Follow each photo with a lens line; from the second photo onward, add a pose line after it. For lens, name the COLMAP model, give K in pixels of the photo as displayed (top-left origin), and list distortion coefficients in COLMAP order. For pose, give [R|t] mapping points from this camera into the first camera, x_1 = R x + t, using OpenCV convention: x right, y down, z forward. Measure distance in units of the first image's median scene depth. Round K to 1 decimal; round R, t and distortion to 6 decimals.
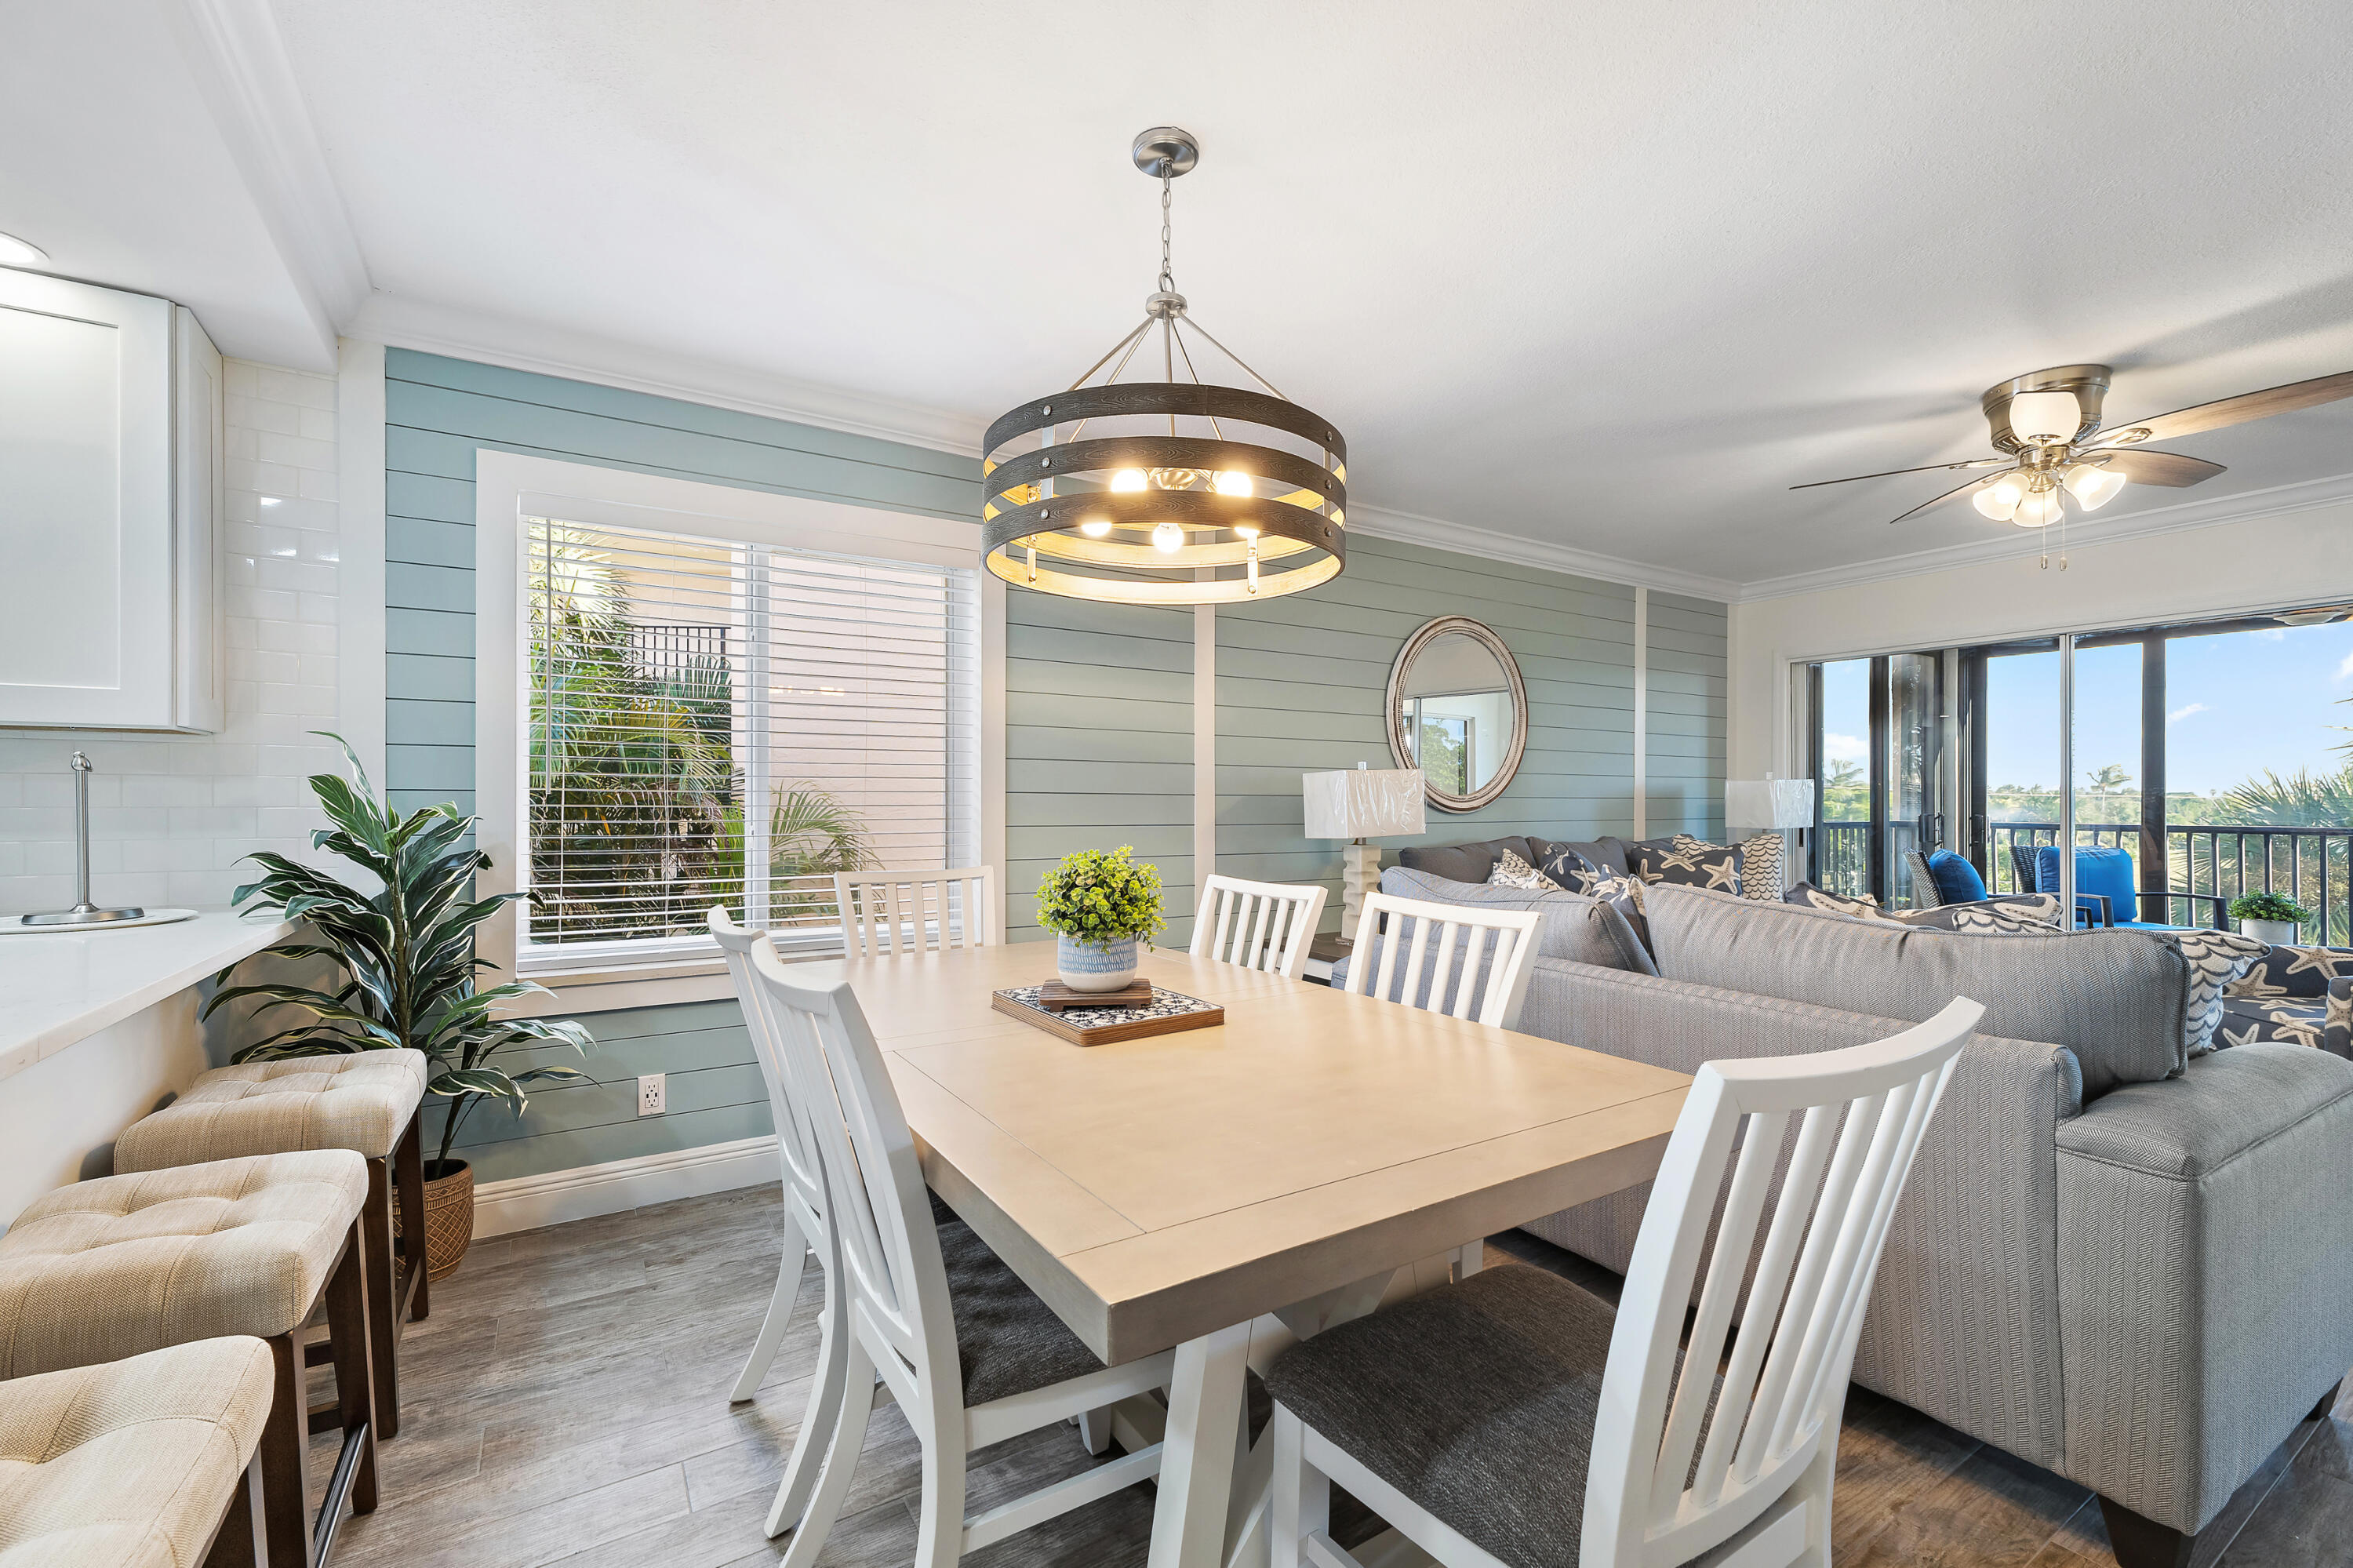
lens RADIAL K [[1027.4, 0, 1165.1], [0, 1027.4, 789.1], [0, 0, 1]] dist [0.001547, 0.000153]
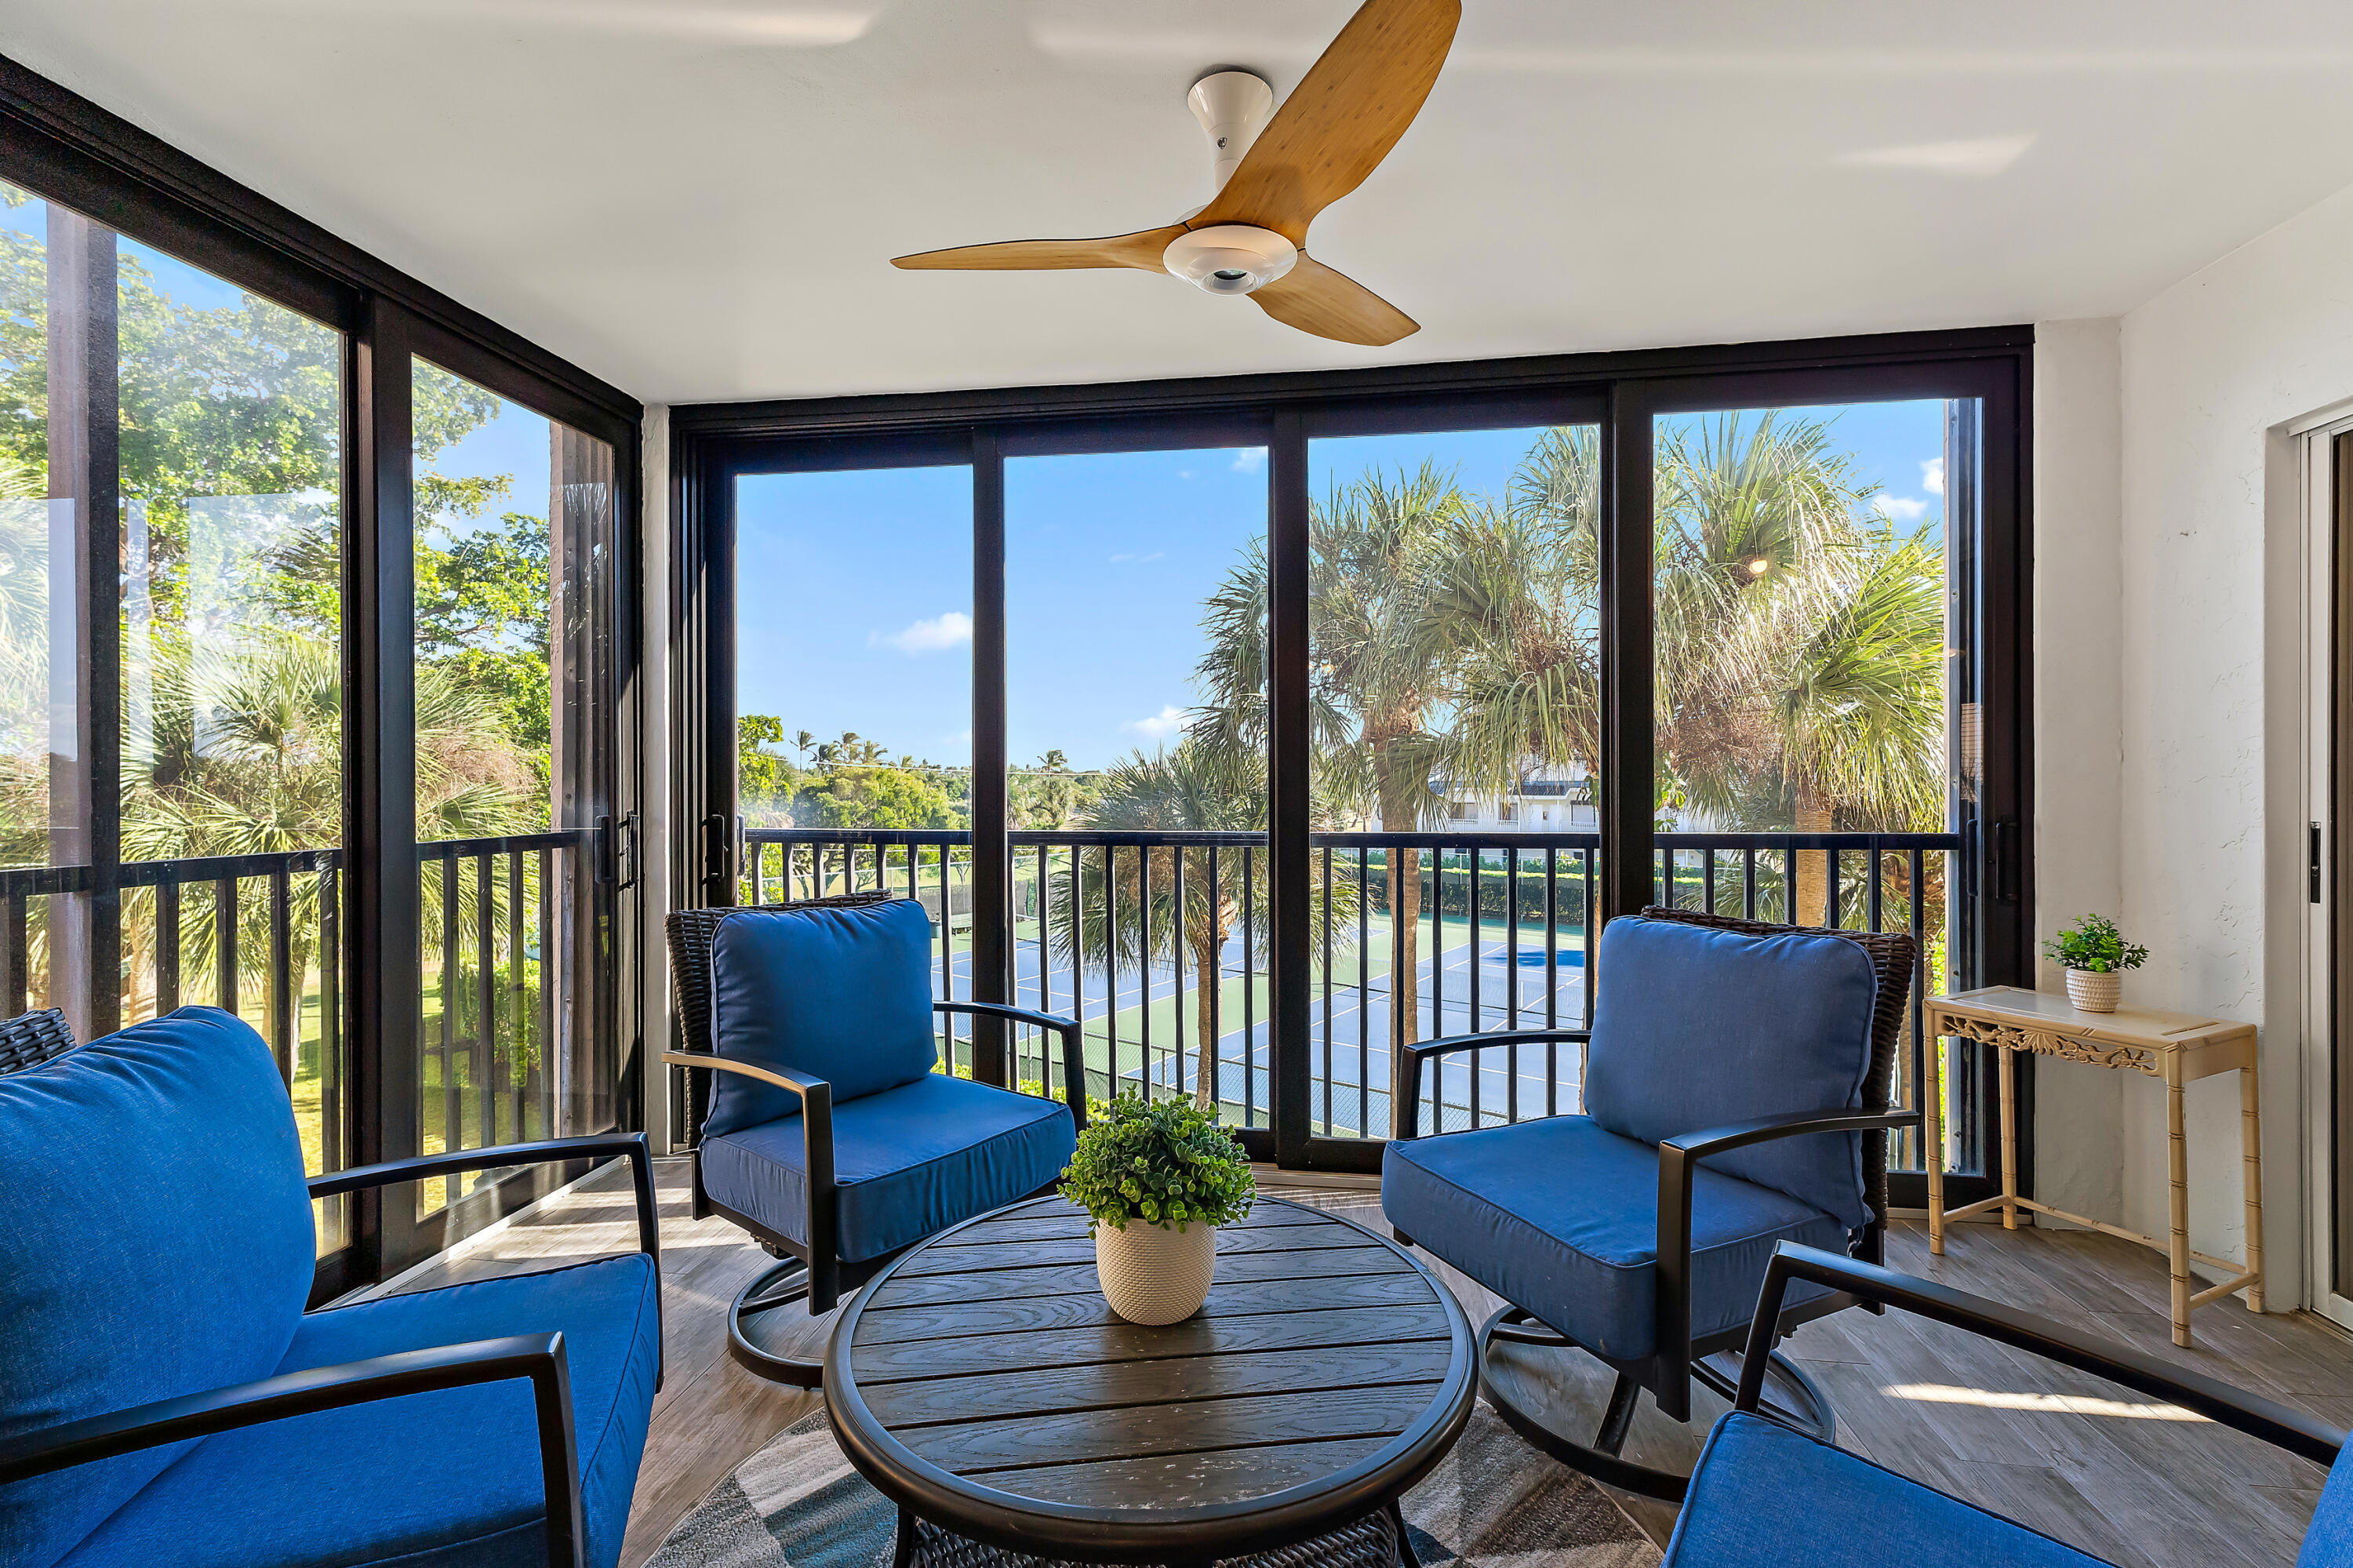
lens RADIAL K [[1027.4, 0, 1165.1], [0, 1027.4, 789.1], [0, 0, 1]] dist [0.001547, 0.000153]
pose [[0.659503, -0.010653, 0.751626, 0.635287], [-0.003769, 0.999840, 0.017479, 0.005235], [-0.751692, -0.014360, 0.659358, 0.599953]]
